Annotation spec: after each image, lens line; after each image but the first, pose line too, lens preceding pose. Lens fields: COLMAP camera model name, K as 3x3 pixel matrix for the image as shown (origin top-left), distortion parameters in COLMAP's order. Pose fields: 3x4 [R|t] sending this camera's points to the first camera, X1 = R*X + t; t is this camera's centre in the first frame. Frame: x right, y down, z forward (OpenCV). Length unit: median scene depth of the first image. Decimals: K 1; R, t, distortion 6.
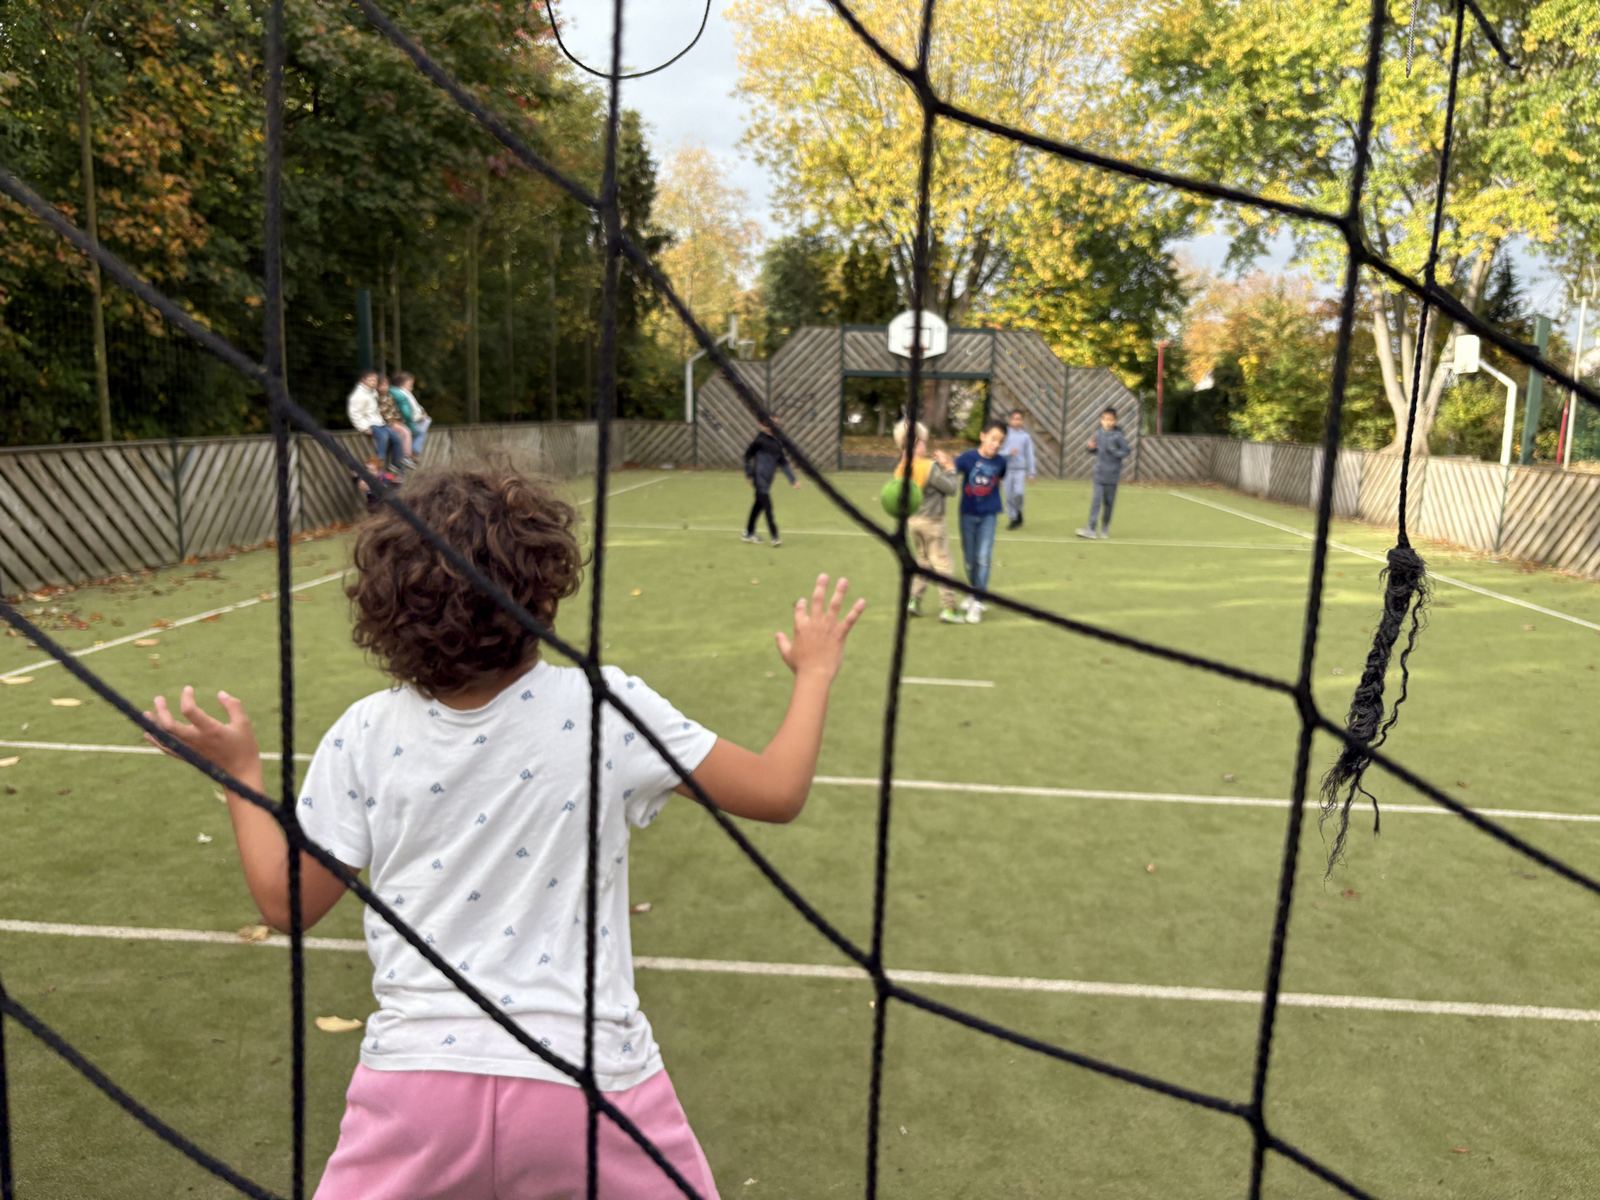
lens RADIAL K [[1225.9, 0, 802.7], [0, 1225.9, 594.4], [0, 0, 1]] dist [0.051404, -0.053068]
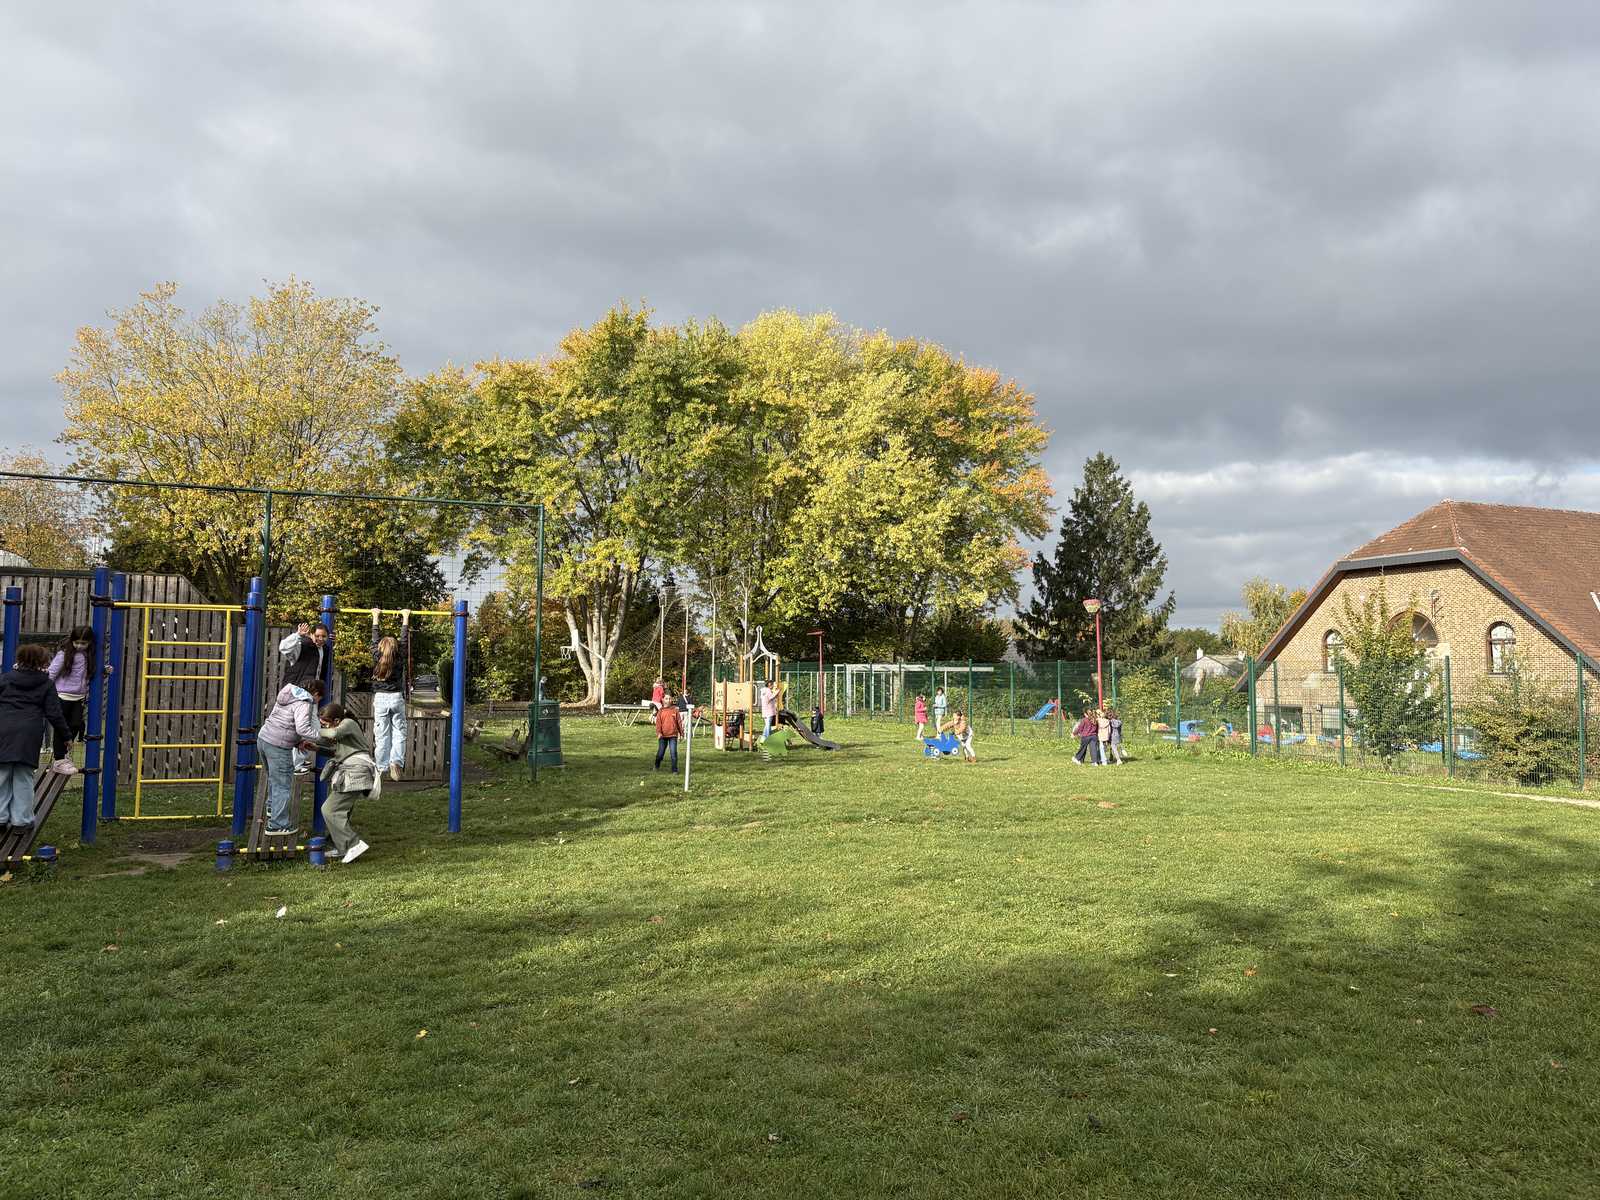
lens RADIAL K [[1225.9, 0, 802.7], [0, 1225.9, 594.4], [0, 0, 1]] dist [0.051404, -0.053068]
pose [[0.897891, 0.016739, 0.439900, 0.073491], [0.076606, 0.978089, -0.193580, 0.065296], [-0.433502, 0.207512, 0.876935, -0.441226]]
